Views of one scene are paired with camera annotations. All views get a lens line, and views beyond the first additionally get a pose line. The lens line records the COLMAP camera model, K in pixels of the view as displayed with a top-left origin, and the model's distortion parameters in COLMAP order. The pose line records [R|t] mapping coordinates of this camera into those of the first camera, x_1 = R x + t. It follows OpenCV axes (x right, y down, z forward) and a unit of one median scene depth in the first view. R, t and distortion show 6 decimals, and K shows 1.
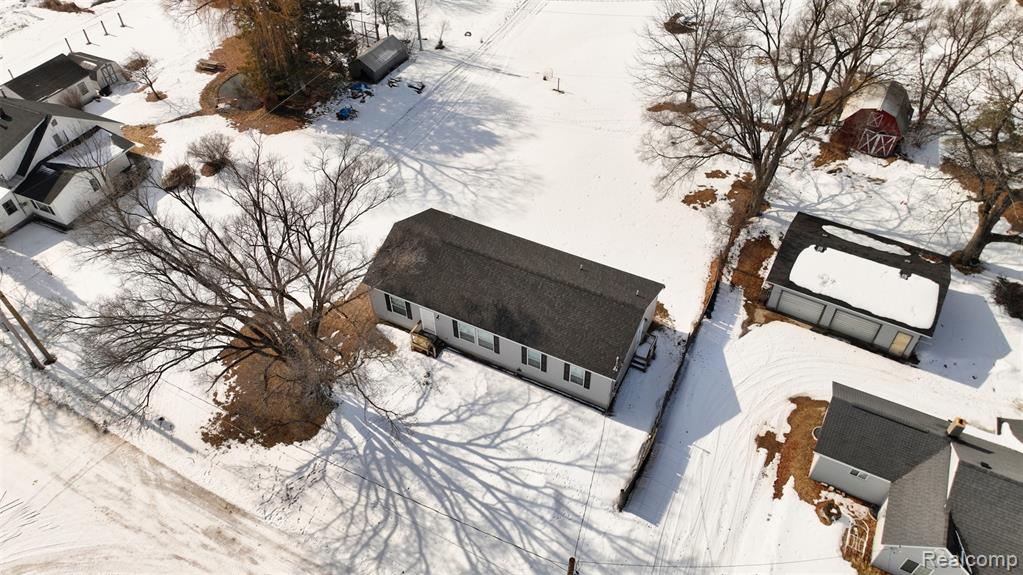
lens RADIAL K [[722.2, 0, 508.7], [0, 722.2, 287.8], [0, 0, 1]] dist [0.009654, -0.003757]
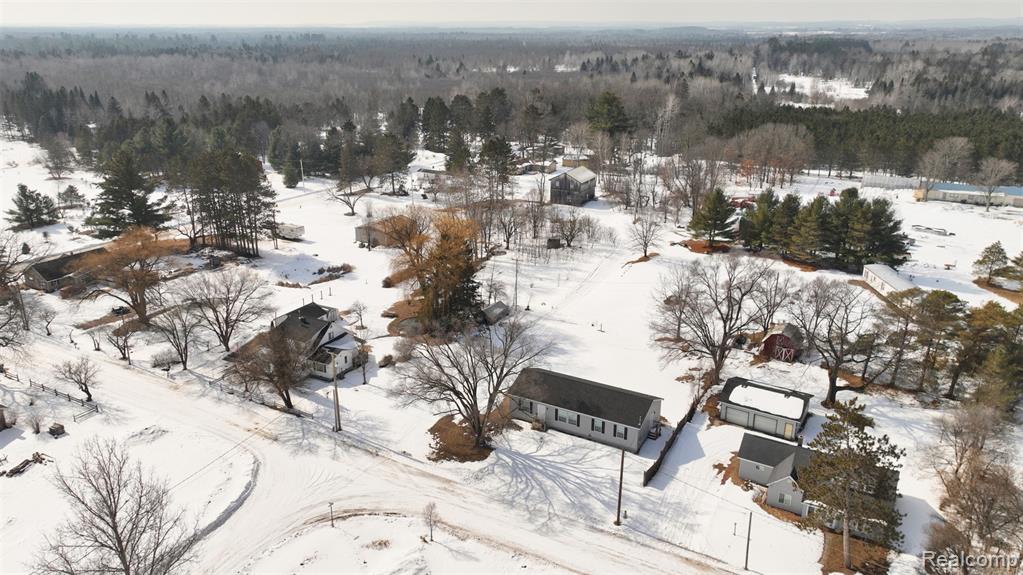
lens RADIAL K [[722.2, 0, 512.6], [0, 722.2, 287.0], [0, 0, 1]] dist [0.009654, -0.003757]
pose [[0.999032, 0.031196, -0.030998, -0.142772], [-0.041496, 0.902131, -0.429461, 0.590401], [0.014566, 0.430332, 0.902553, -0.910175]]
